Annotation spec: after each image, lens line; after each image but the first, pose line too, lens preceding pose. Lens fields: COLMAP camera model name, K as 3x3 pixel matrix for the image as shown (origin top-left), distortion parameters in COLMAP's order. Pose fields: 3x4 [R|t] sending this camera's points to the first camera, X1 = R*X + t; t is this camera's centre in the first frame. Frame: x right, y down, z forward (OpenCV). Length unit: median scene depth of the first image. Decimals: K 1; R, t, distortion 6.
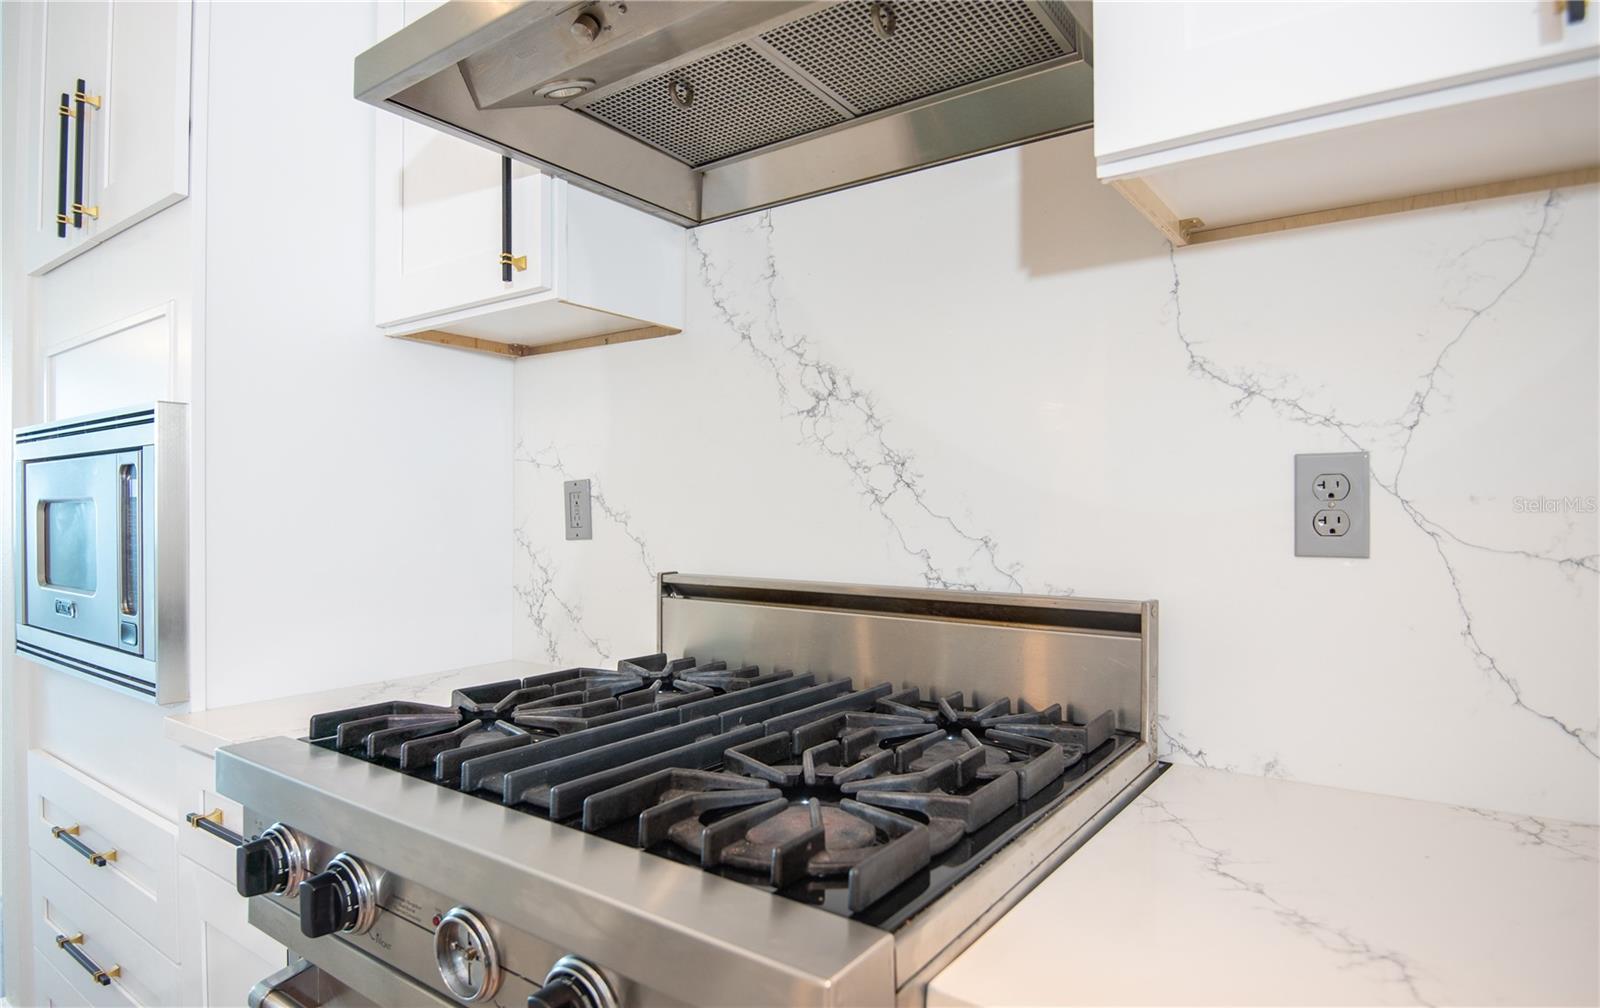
lens RADIAL K [[846.5, 0, 783.7], [0, 846.5, 514.9], [0, 0, 1]] dist [-0.013013, -0.000537]
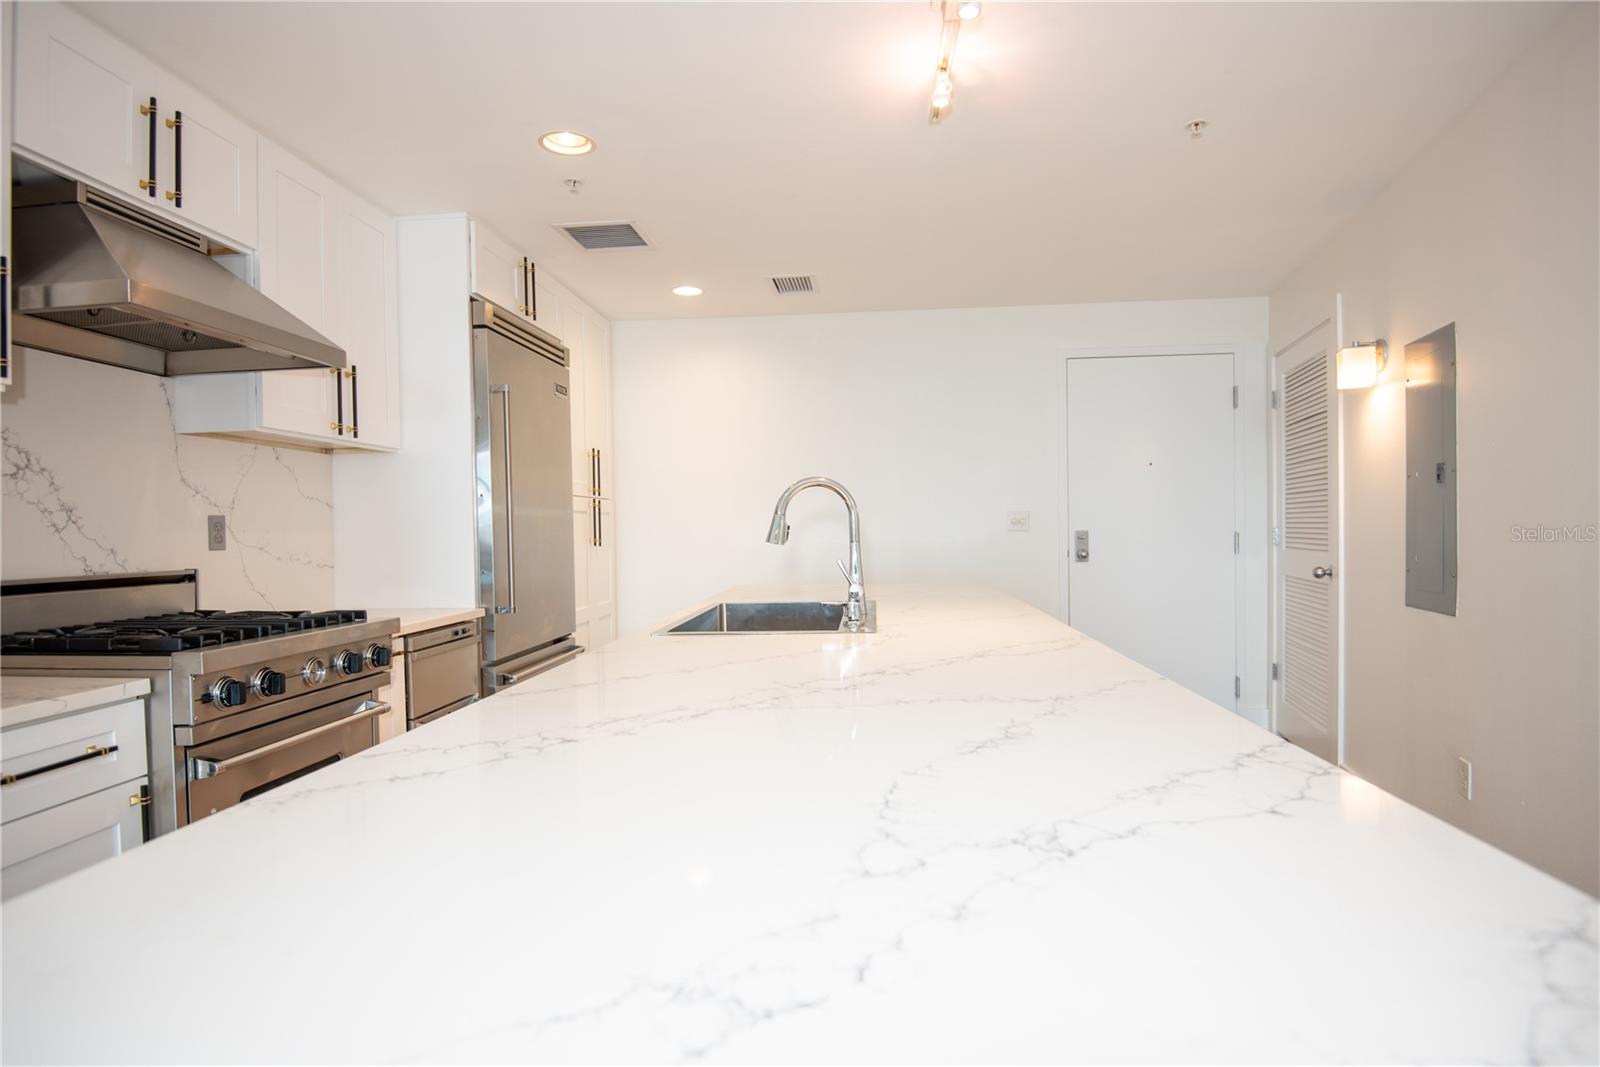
lens RADIAL K [[845.5, 0, 804.8], [0, 845.5, 541.5], [0, 0, 1]] dist [0.003182, -0.025377]
pose [[-0.507894, -0.006024, 0.861399, -2.167551], [0.015027, 0.999761, 0.015852, 0.002000], [-0.861289, 0.020995, -0.507682, 0.517172]]
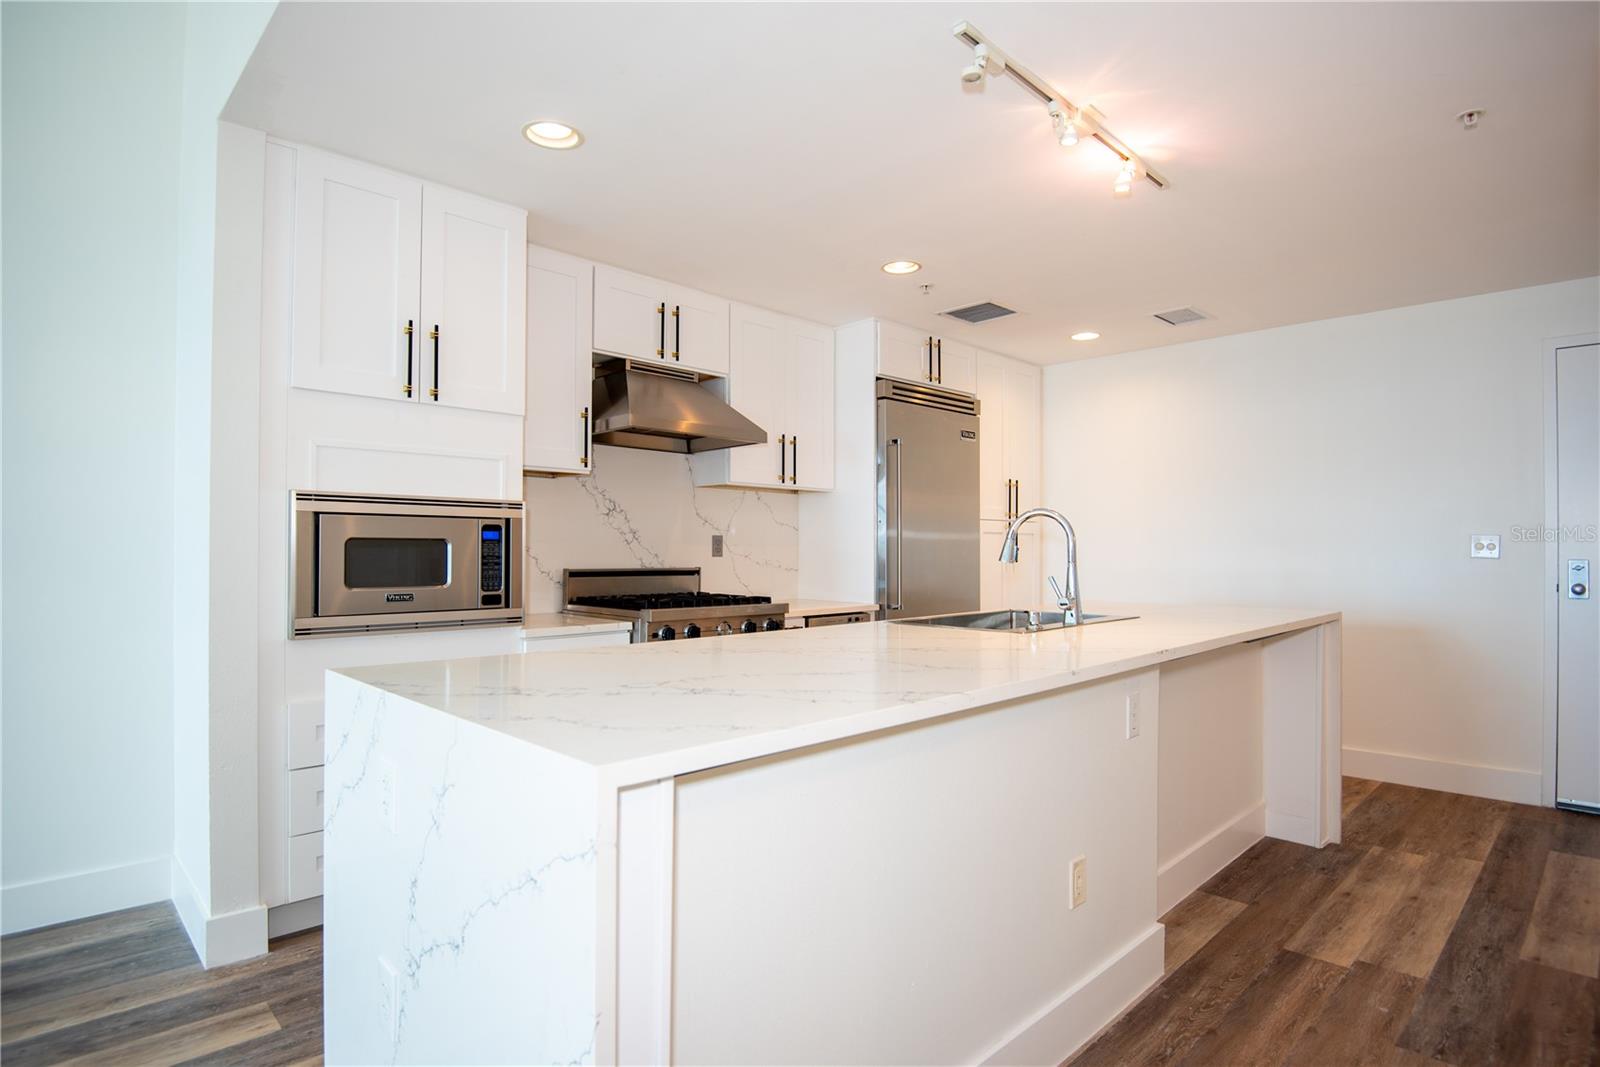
lens RADIAL K [[845.5, 0, 798.9], [0, 845.5, 542.5], [0, 0, 1]] dist [0.003182, -0.025377]
pose [[0.178546, 0.007272, 0.983905, -2.963864], [-0.004158, 0.999969, -0.006637, -0.001205], [-0.983923, -0.002906, 0.178571, -0.249822]]
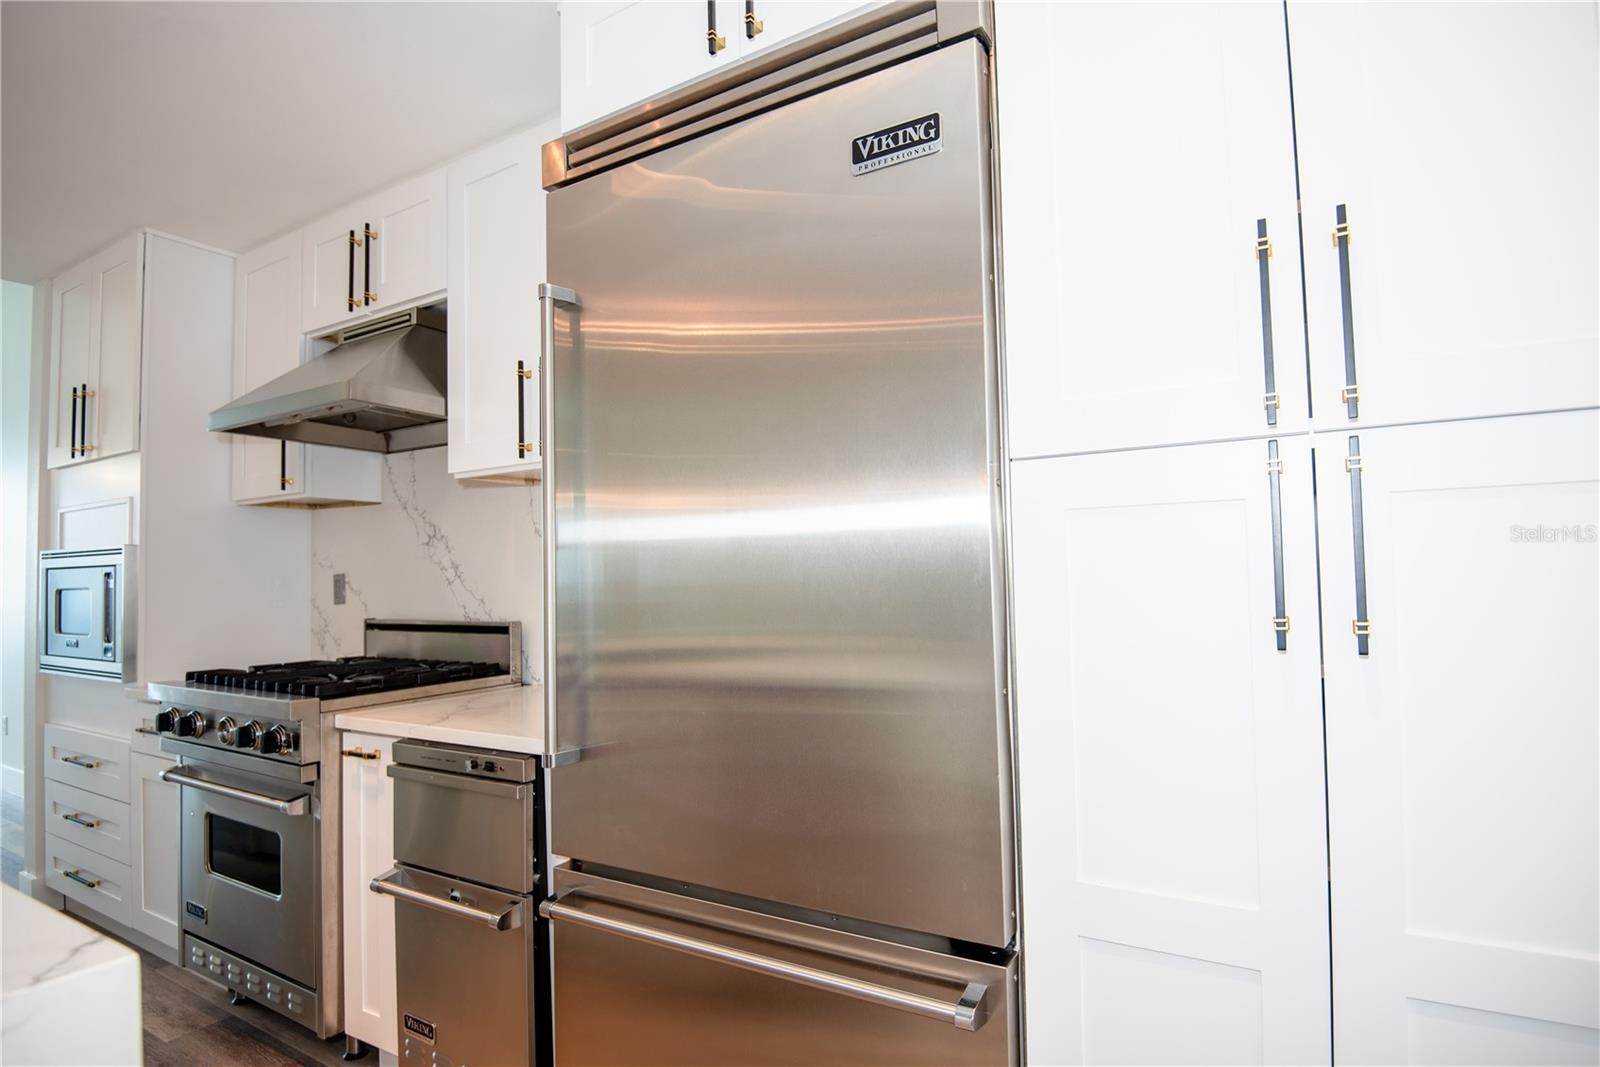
lens RADIAL K [[845.5, 0, 797.2], [0, 845.5, 543.3], [0, 0, 1]] dist [0.003182, -0.025377]
pose [[0.997686, -0.016808, 0.065875, 0.878992], [0.019599, 0.998927, -0.041960, -0.011212], [-0.065100, 0.043154, 0.996945, -1.315261]]
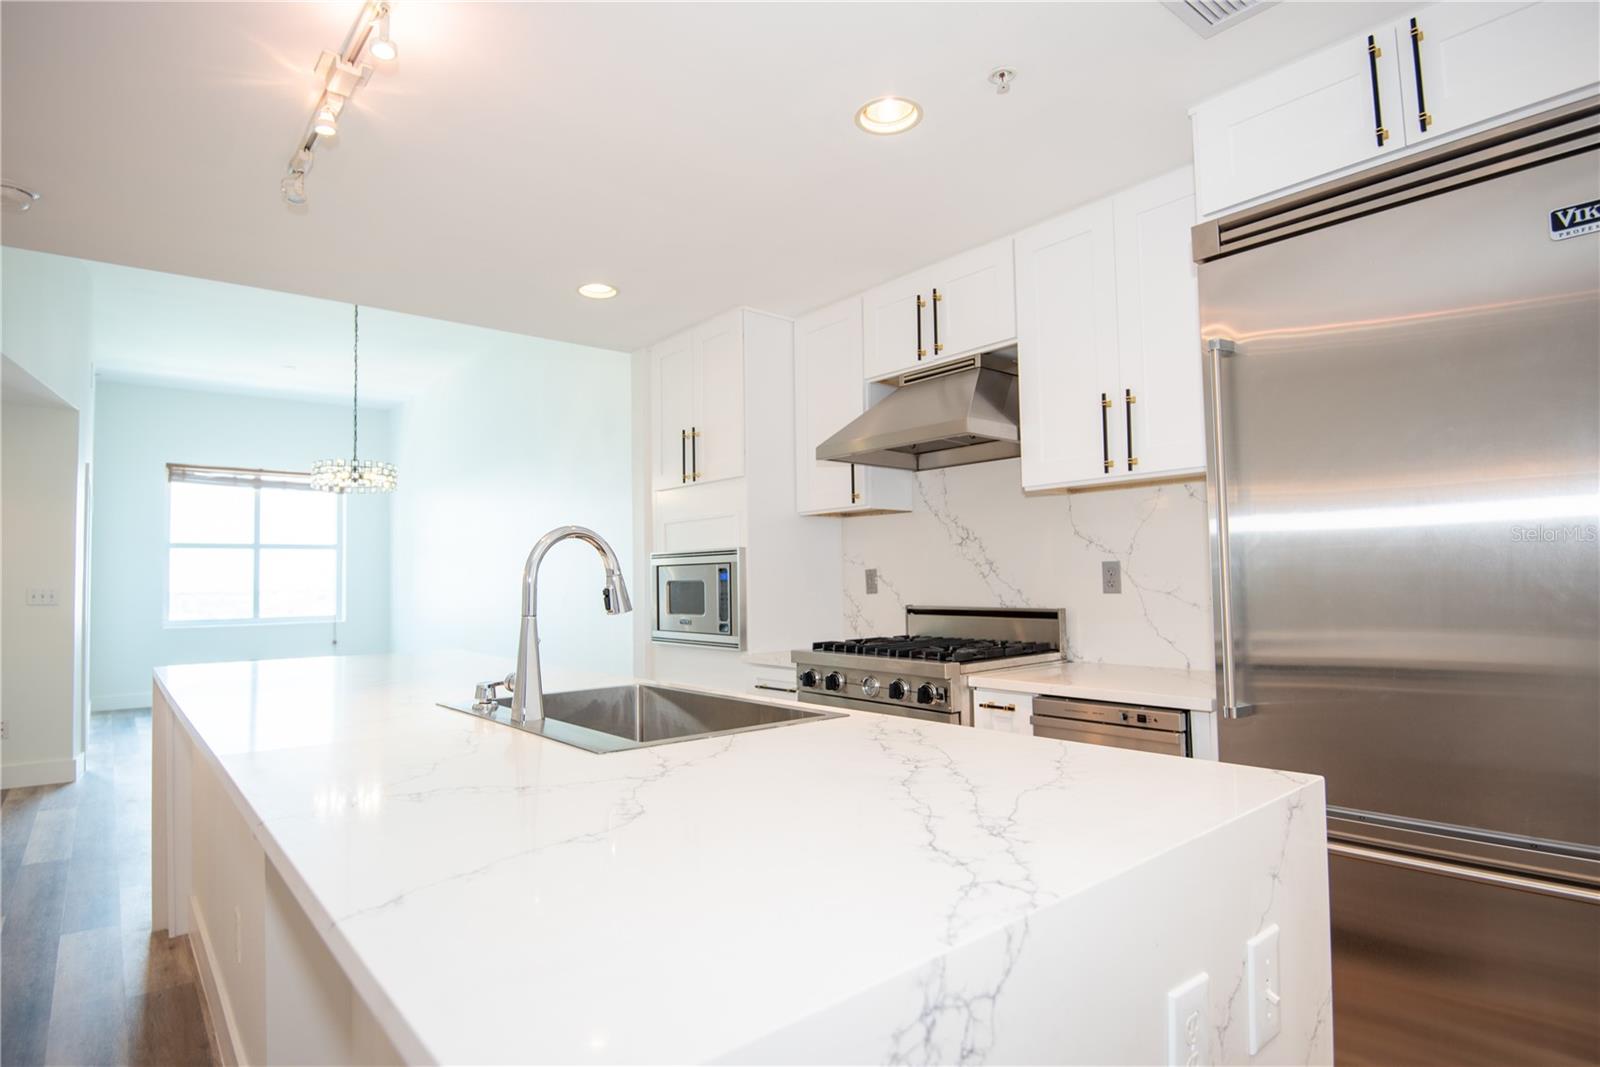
lens RADIAL K [[845.5, 0, 793.1], [0, 845.5, 545.0], [0, 0, 1]] dist [0.003182, -0.025377]
pose [[0.964055, -0.027120, -0.264317, 0.236902], [0.015750, 0.998861, -0.045040, -0.006344], [0.265237, 0.039258, 0.963384, -1.794082]]
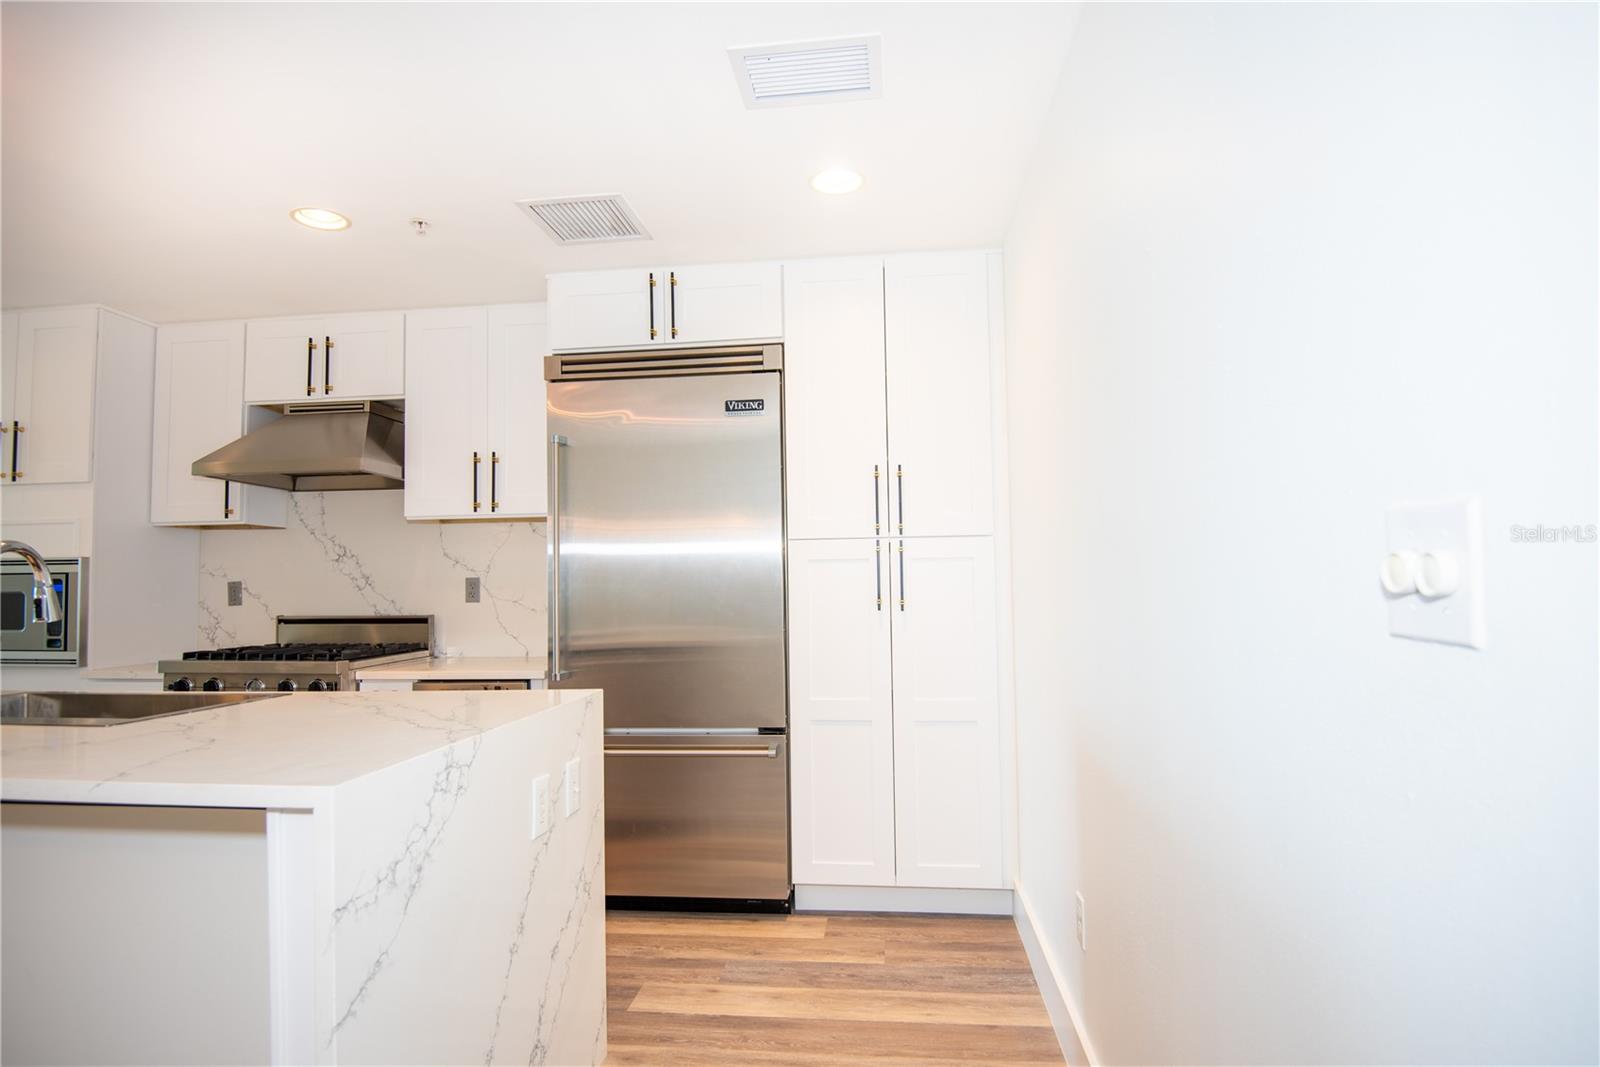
lens RADIAL K [[845.5, 0, 805.1], [0, 845.5, 542.7], [0, 0, 1]] dist [0.003182, -0.025377]
pose [[0.877441, 0.012207, 0.479530, 0.053684], [0.014189, 0.998578, -0.051382, -0.005256], [-0.479475, 0.051889, 0.876020, -2.550002]]
